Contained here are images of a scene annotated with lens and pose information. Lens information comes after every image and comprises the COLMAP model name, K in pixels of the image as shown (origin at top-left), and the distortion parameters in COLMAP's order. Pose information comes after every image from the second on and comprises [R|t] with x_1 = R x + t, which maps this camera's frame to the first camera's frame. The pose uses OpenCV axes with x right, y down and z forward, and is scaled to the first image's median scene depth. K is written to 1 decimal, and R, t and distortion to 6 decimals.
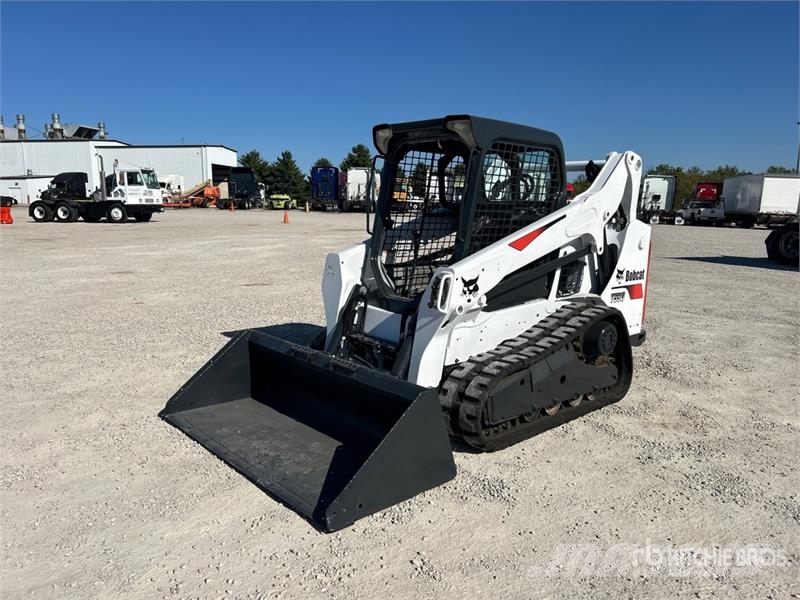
lens RADIAL K [[606.3, 0, 400.0], [0, 606.3, 300.0], [0, 0, 1]] dist [0.004267, -0.003856]
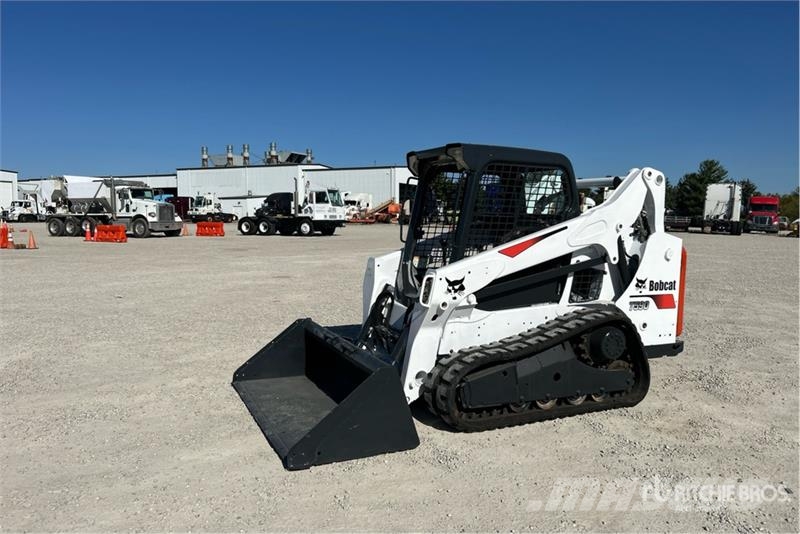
lens RADIAL K [[607.6, 0, 411.3], [0, 607.6, 255.5], [0, 0, 1]] dist [0.006748, -0.001323]
pose [[0.957756, 0.016402, -0.287116, 0.292709], [-0.044636, 0.994752, -0.092068, 0.024333], [0.284099, 0.100995, 0.953461, -0.117113]]
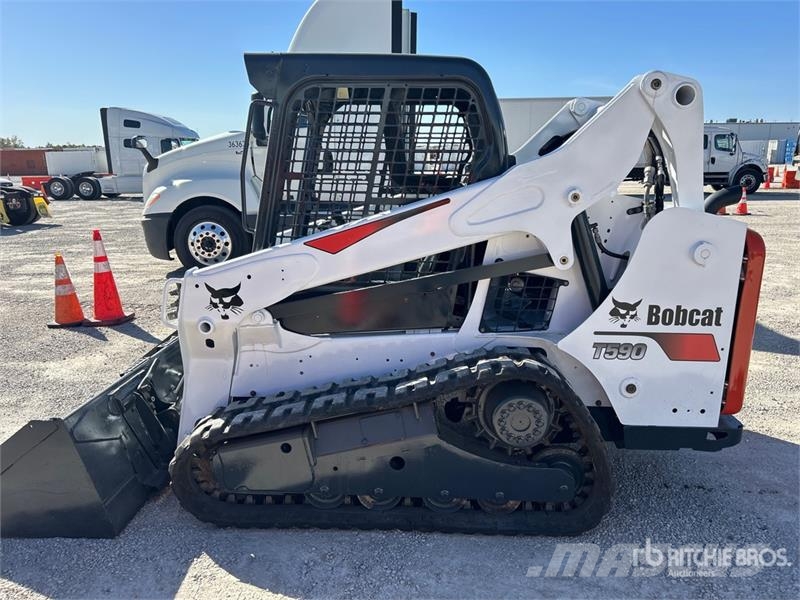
lens RADIAL K [[606.1, 0, 400.0], [0, 606.1, 300.0], [0, 0, 1]] dist [0.038560, -0.001017]
pose [[0.723436, 0.141597, -0.675715, 0.598526], [-0.093742, 0.989824, 0.107056, -0.092587], [0.683998, -0.014105, 0.729348, 0.486464]]
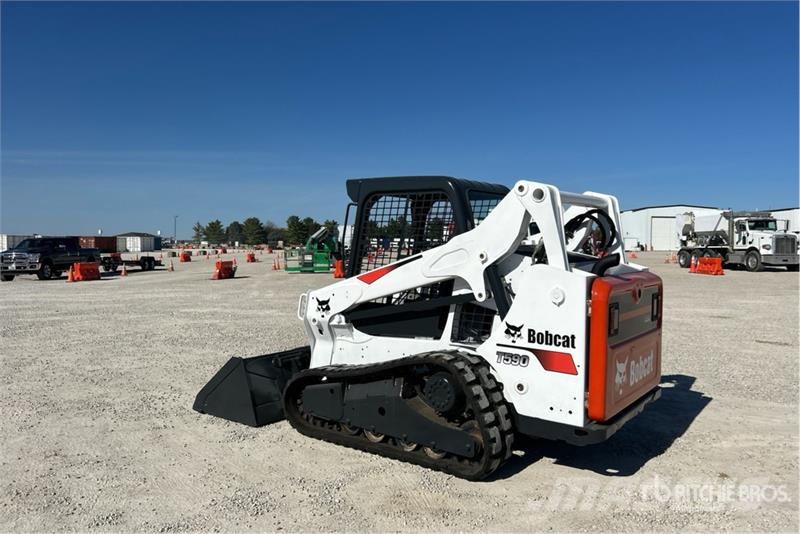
lens RADIAL K [[607.6, 0, 411.3], [0, 607.6, 255.5], [0, 0, 1]] dist [0.006748, -0.001323]
pose [[0.210523, 0.009372, -0.977544, 1.154993], [-0.160011, 0.986799, -0.024999, -0.101697], [0.964405, 0.161680, 0.209243, 0.703959]]
